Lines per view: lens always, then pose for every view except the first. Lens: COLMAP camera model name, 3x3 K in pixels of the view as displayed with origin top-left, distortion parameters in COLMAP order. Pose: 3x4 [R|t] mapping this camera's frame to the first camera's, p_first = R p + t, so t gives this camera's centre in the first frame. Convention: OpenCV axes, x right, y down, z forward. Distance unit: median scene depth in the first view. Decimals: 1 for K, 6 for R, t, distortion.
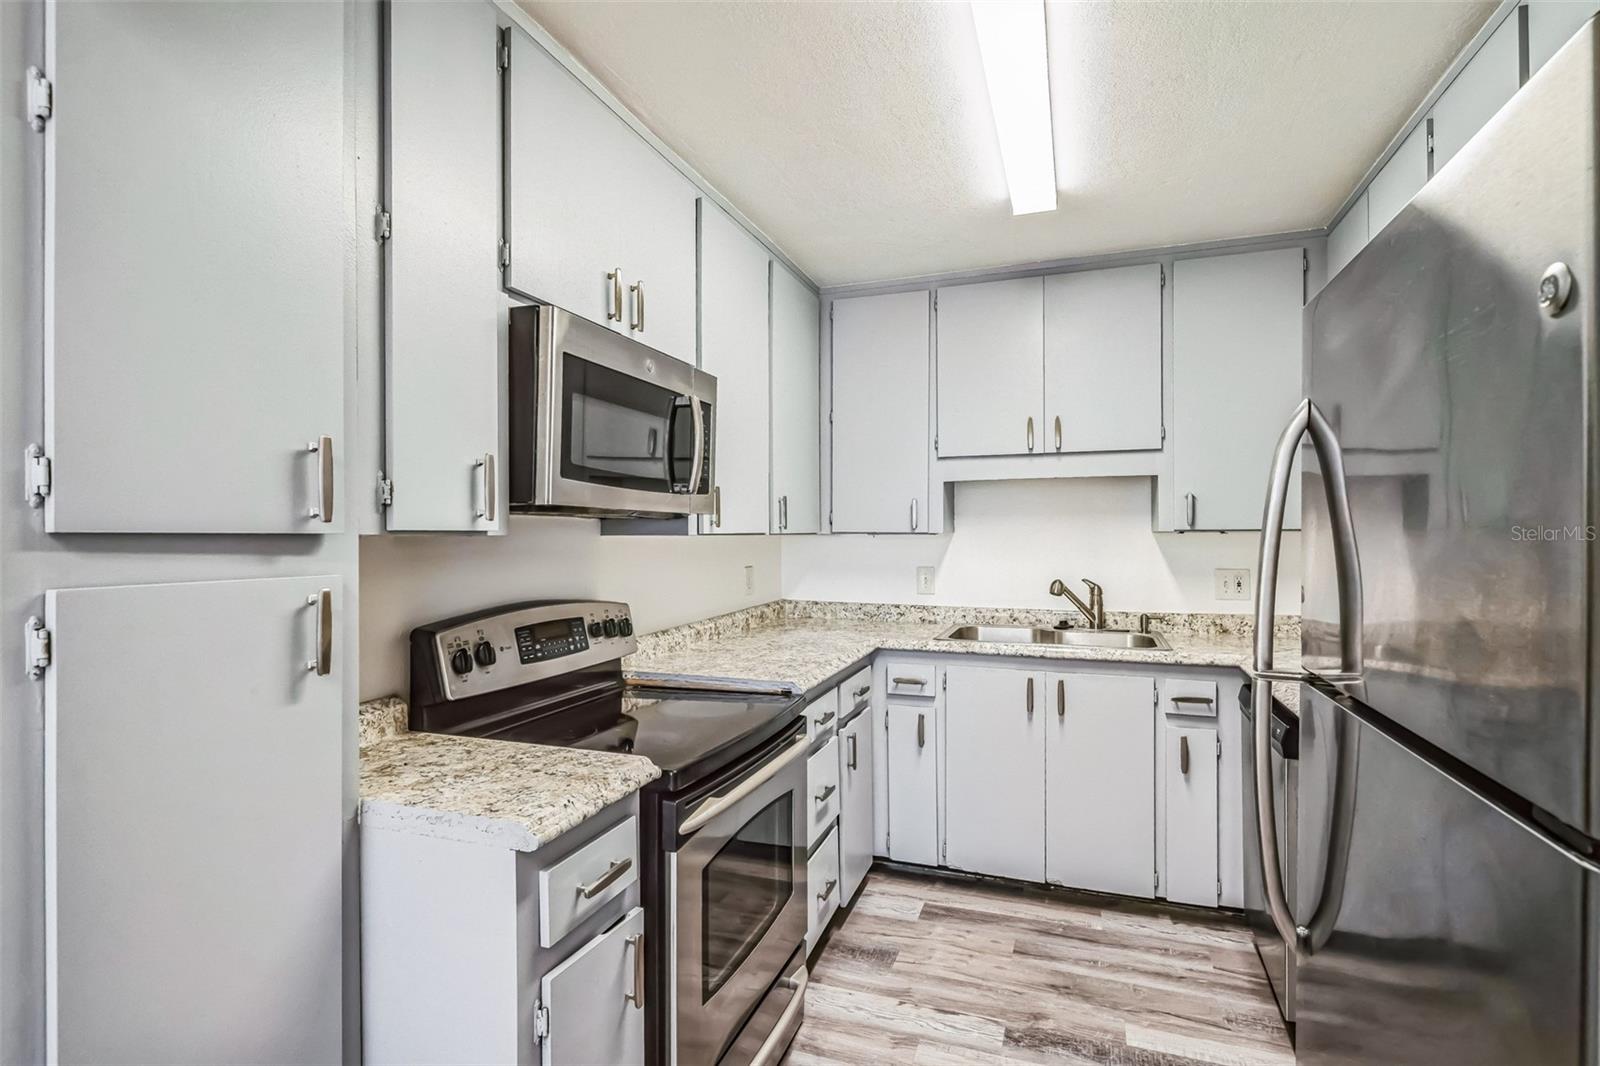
lens RADIAL K [[764.4, 0, 825.8], [0, 764.4, 531.5], [0, 0, 1]] dist [0.008045, -0.002416]
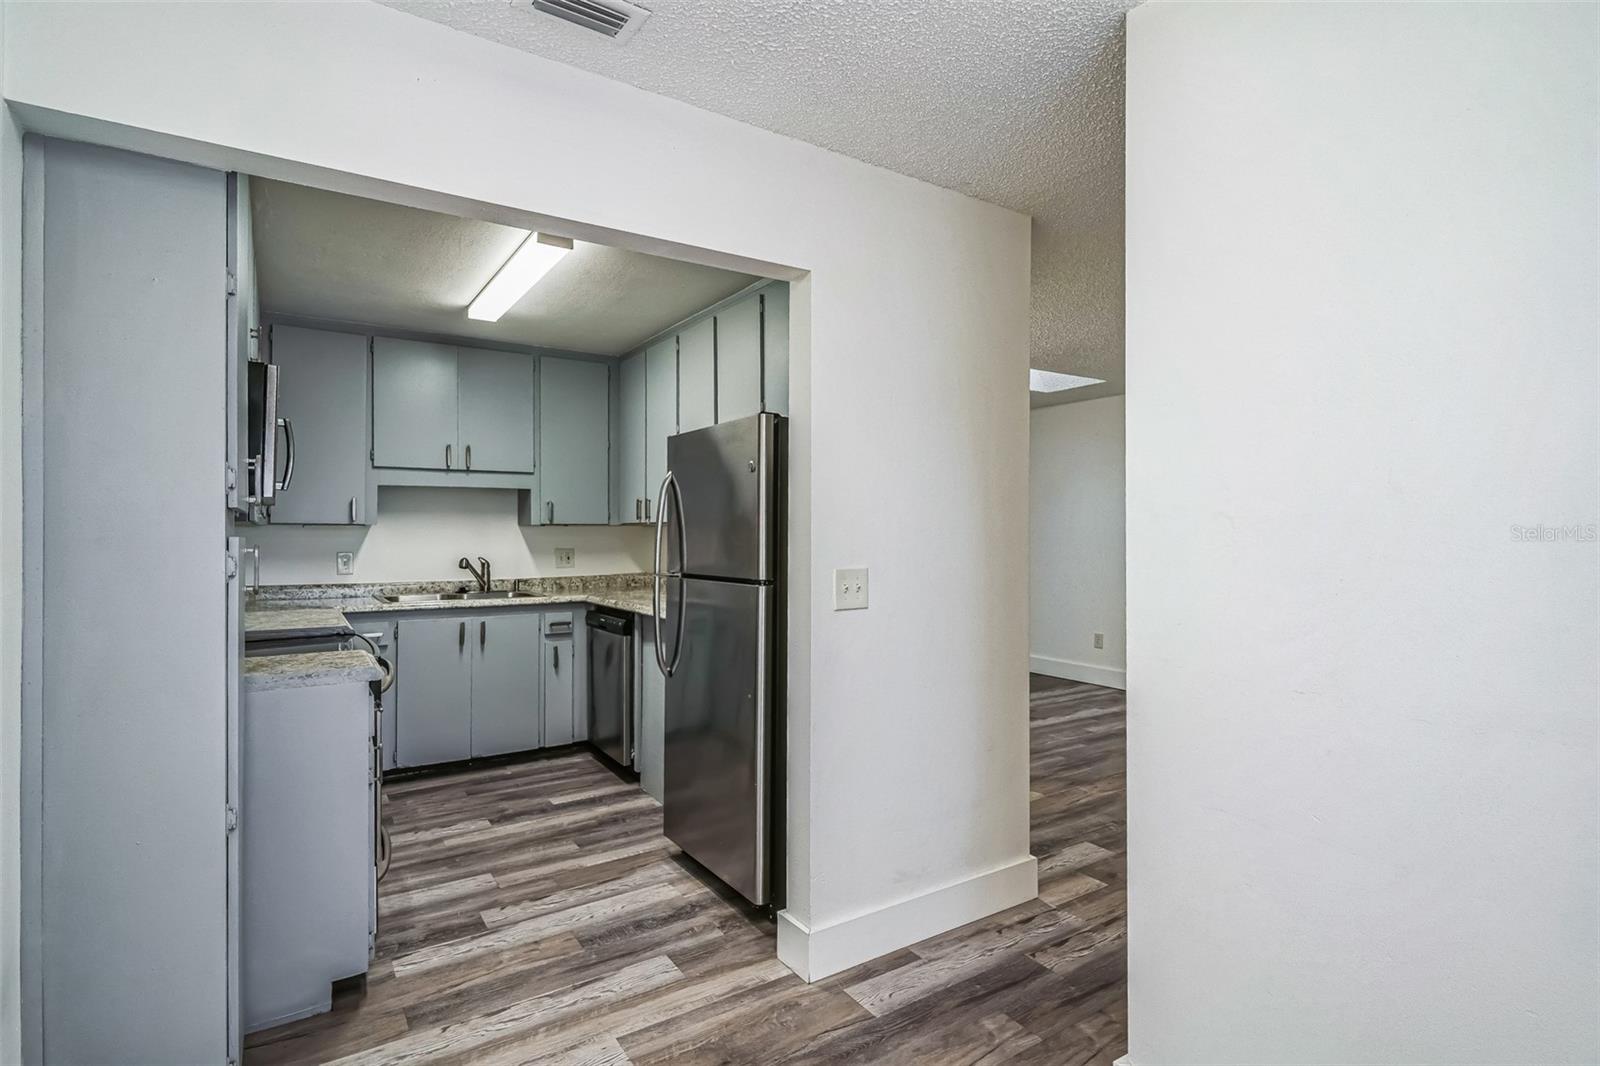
lens RADIAL K [[764.4, 0, 778.7], [0, 764.4, 528.2], [0, 0, 1]] dist [0.008045, -0.002416]
pose [[0.618104, 0.008317, 0.786052, -0.547682], [-0.001878, 0.999957, -0.009104, 0.022430], [-0.786094, 0.004151, 0.618093, -0.420057]]
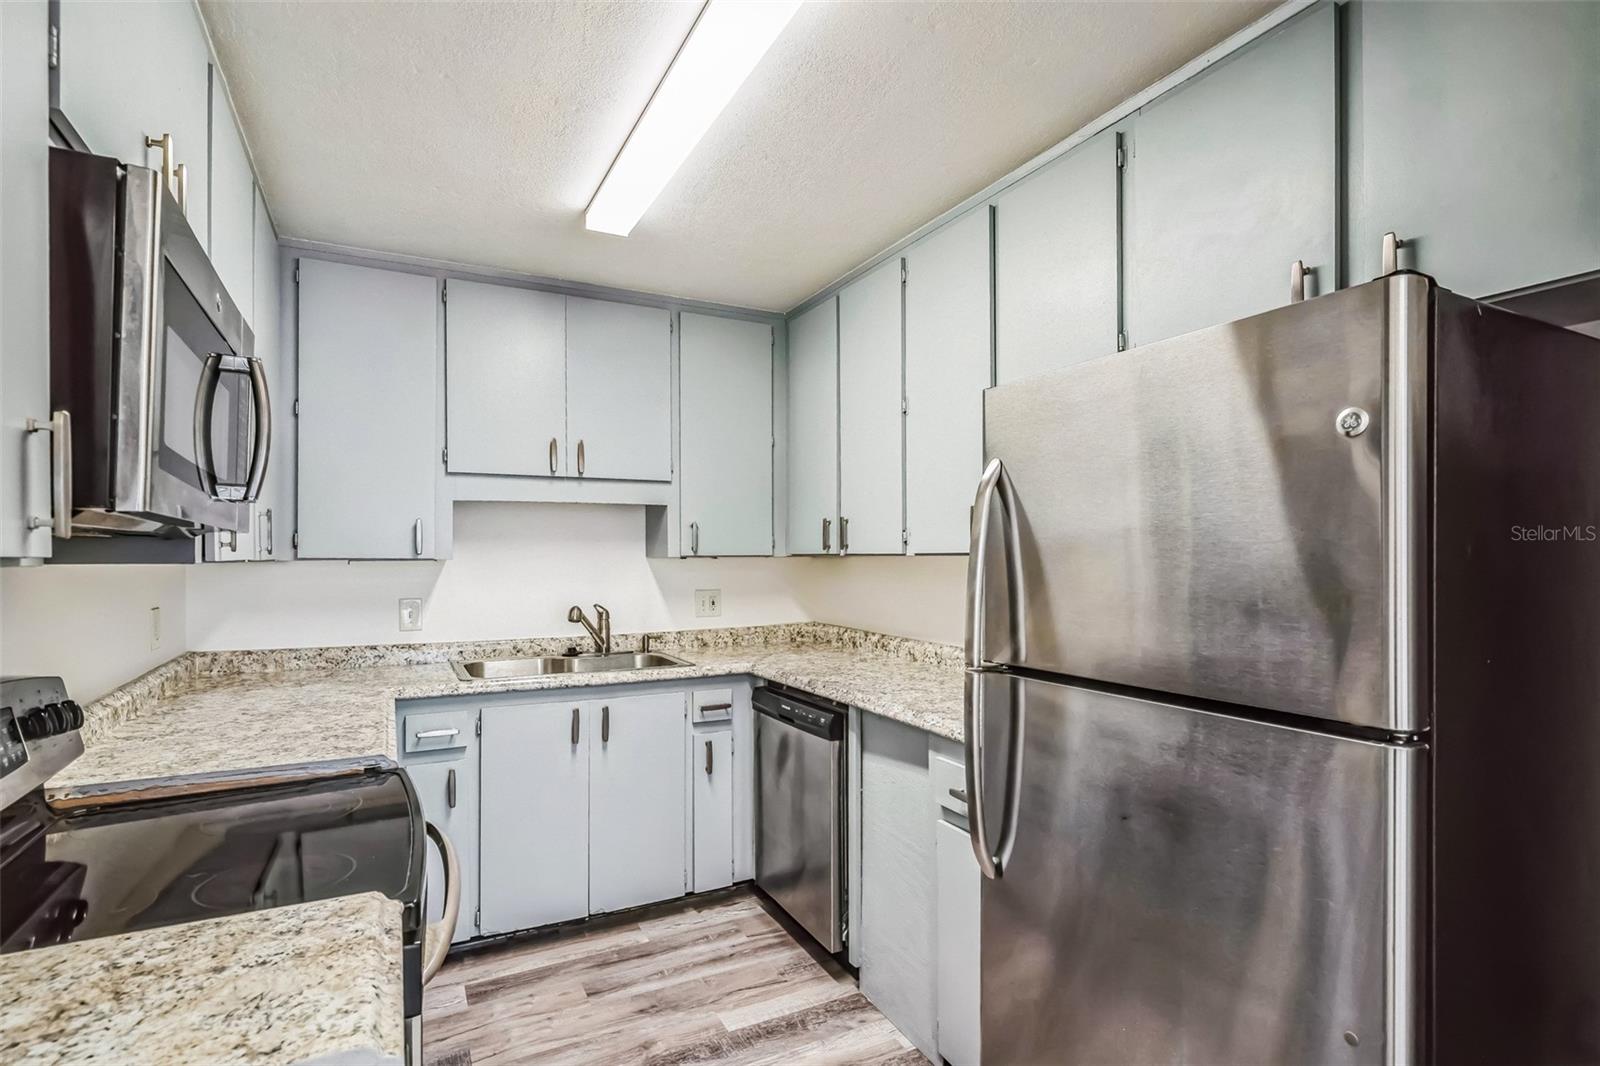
lens RADIAL K [[764.4, 0, 770.9], [0, 764.4, 554.4], [0, 0, 1]] dist [0.008045, -0.002416]
pose [[0.704406, 0.002689, 0.709792, -0.258642], [-0.000758, 0.999995, -0.003037, -0.001136], [-0.709797, 0.001601, 0.704405, 0.150021]]
